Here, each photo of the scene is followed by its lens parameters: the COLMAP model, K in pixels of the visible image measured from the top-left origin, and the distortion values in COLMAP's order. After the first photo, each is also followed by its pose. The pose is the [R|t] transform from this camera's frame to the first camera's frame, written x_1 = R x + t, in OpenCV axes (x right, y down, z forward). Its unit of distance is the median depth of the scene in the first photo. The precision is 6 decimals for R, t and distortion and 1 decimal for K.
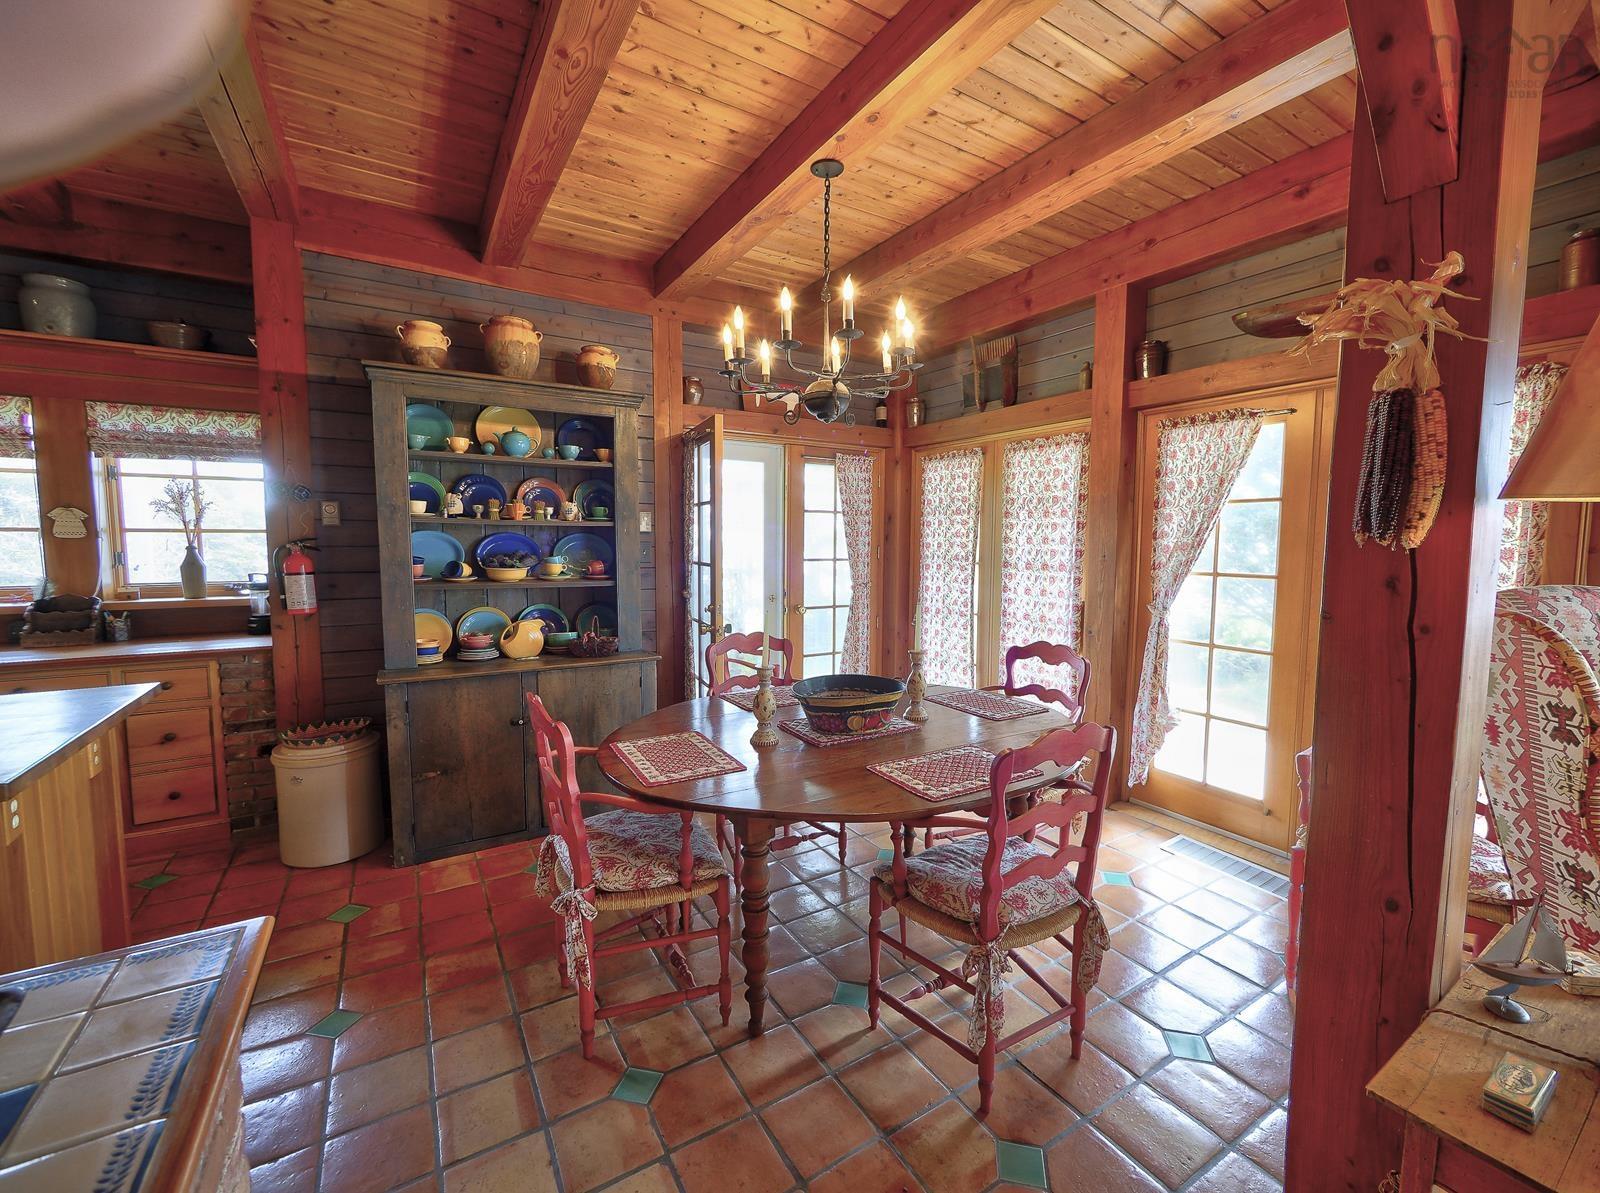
lens RADIAL K [[672.7, 0, 800.0], [0, 672.7, 596.5], [0, 0, 1]] dist [-0.001763, -0.000142]
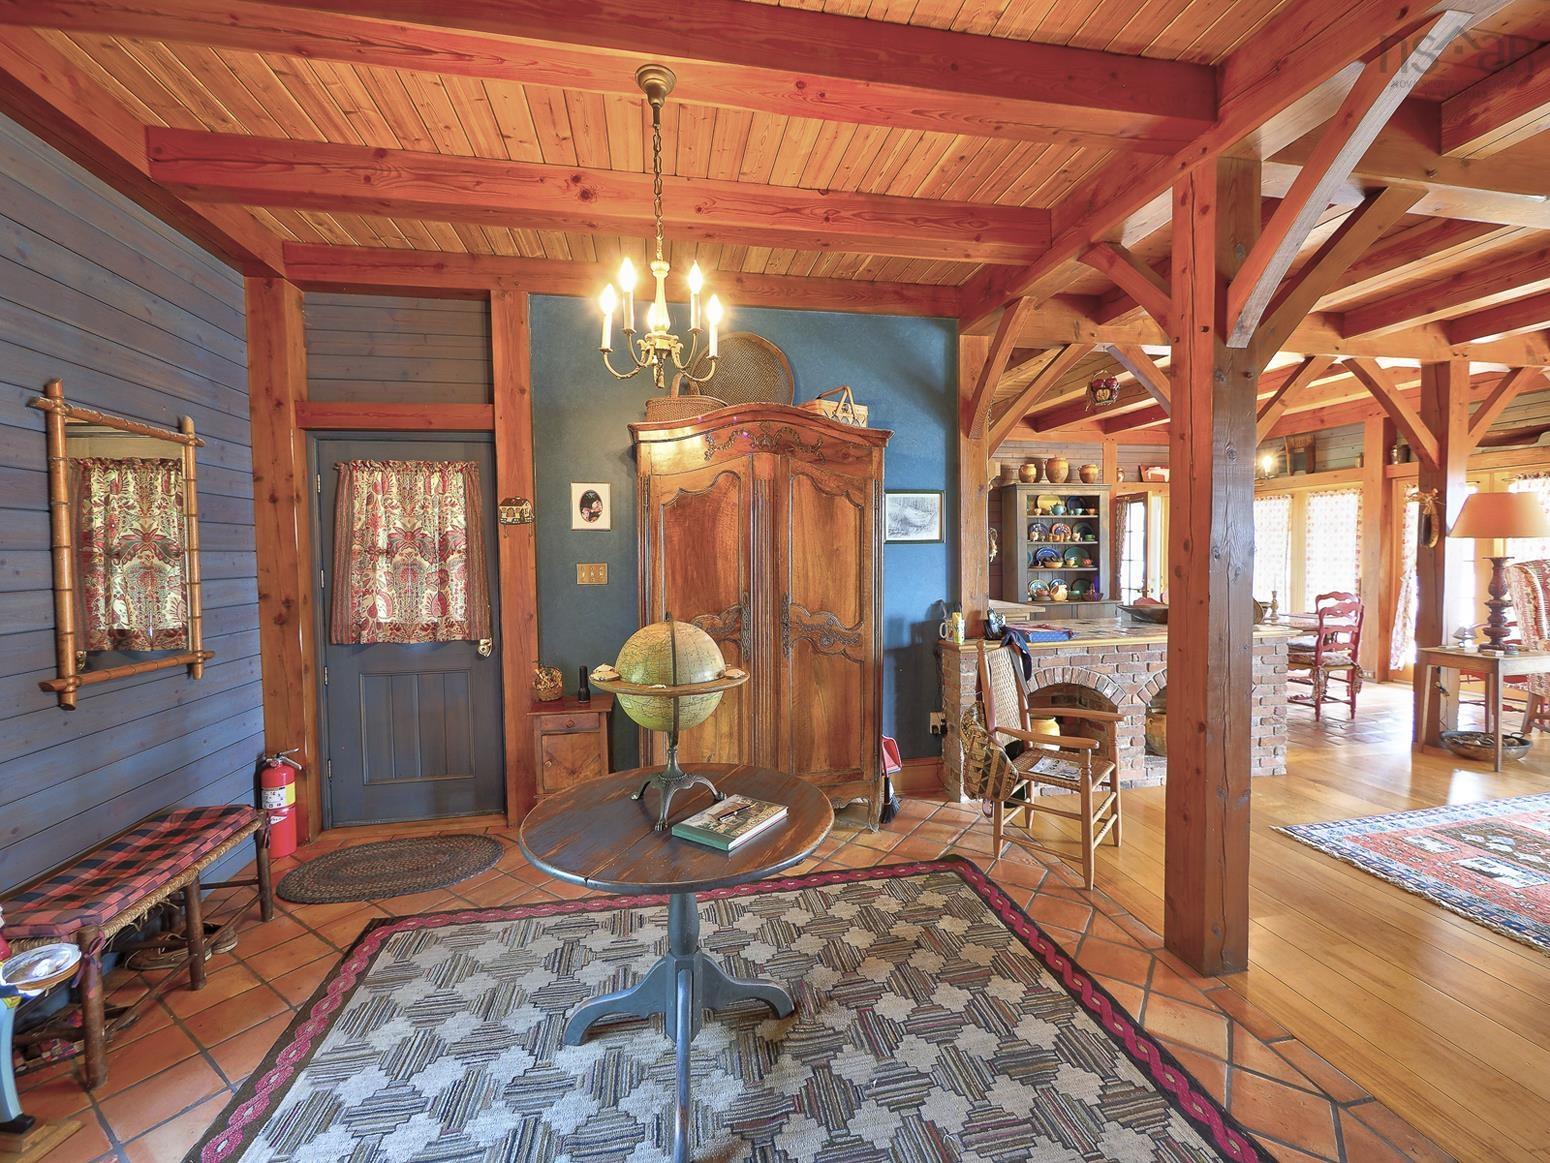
lens RADIAL K [[651.6, 0, 775.0], [0, 651.6, 581.5], [0, 0, 1]] dist [-0.001763, -0.000142]
pose [[0.936927, -0.003878, -0.349504, -0.524438], [-0.008410, 0.999399, -0.033636, 0.103818], [0.349424, 0.034454, 0.936331, -1.398093]]
